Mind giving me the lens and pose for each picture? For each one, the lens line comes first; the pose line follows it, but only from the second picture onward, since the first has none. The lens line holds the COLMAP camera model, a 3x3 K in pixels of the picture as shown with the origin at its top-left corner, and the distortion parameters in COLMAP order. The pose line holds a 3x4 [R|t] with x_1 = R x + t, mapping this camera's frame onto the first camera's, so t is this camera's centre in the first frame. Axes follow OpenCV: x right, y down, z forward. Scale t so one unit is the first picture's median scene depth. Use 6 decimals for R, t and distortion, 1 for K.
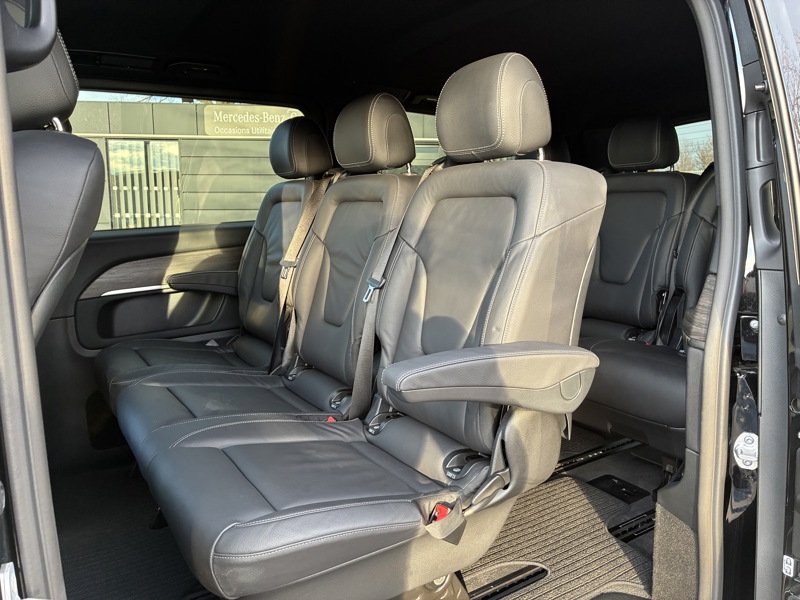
lens RADIAL K [[610.5, 0, 404.3], [0, 610.5, 298.1], [0, 0, 1]] dist [0.030353, -0.041372]
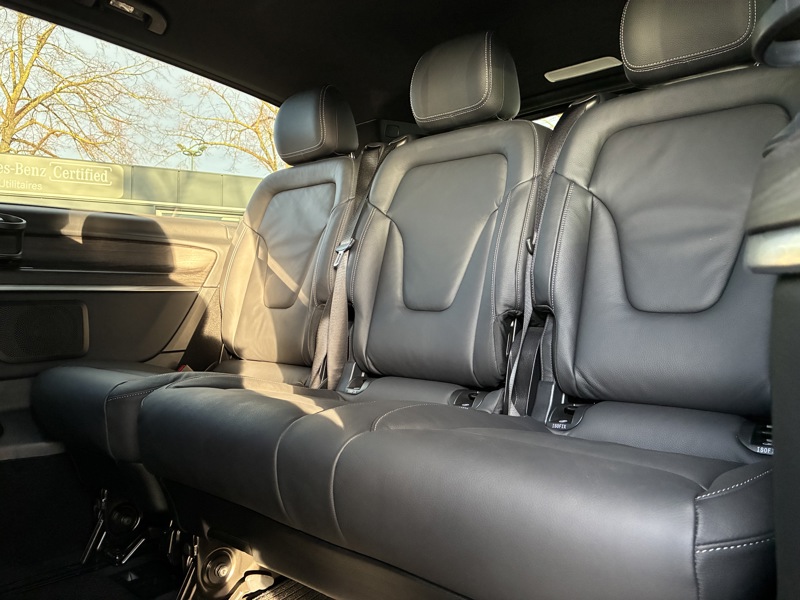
lens RADIAL K [[610.5, 0, 400.5], [0, 610.5, 294.0], [0, 0, 1]] dist [0.030353, -0.041372]
pose [[0.960919, 0.018431, 0.276215, 0.173973], [0.026507, 0.987070, -0.158081, 0.051991], [-0.275557, 0.159224, 0.948006, 0.502019]]
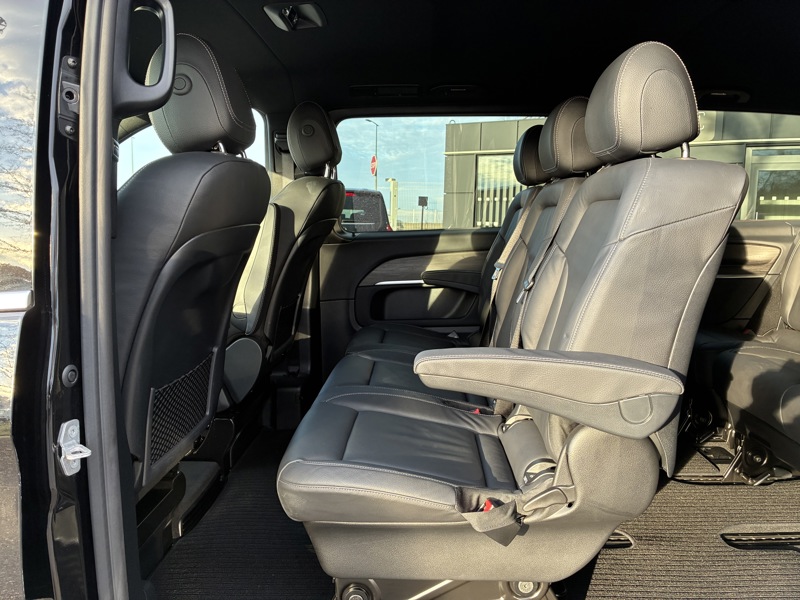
lens RADIAL K [[610.5, 0, 399.8], [0, 610.5, 296.7], [0, 0, 1]] dist [0.030353, -0.041372]
pose [[0.820971, 0.085758, -0.564493, 0.232145], [-0.097158, 0.995220, 0.009892, 0.002664], [0.562643, 0.046724, 0.825379, 0.028959]]
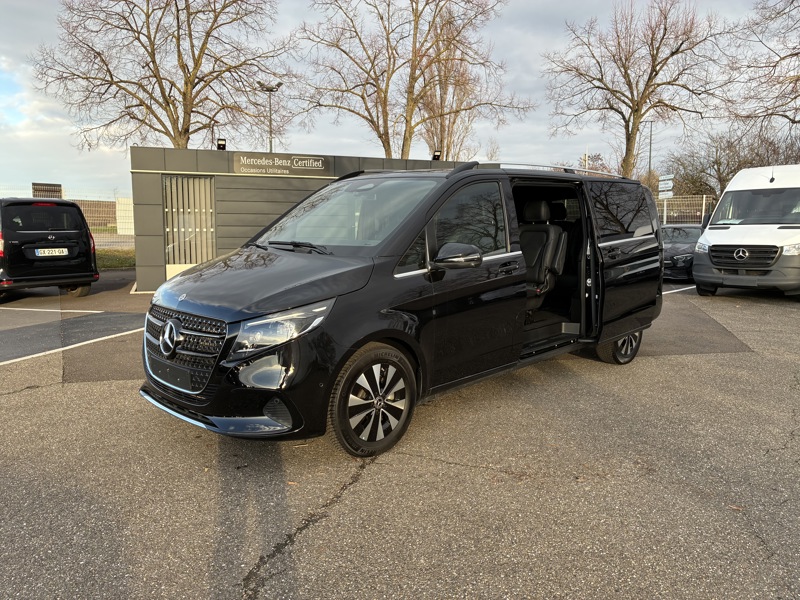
lens RADIAL K [[610.5, 0, 401.0], [0, 610.5, 298.9], [0, 0, 1]] dist [0.030353, -0.041372]
pose [[0.977836, -0.019183, 0.208492, -1.034068], [0.023050, 0.999604, -0.016135, 0.220849], [-0.208100, 0.020583, 0.977891, -1.856419]]
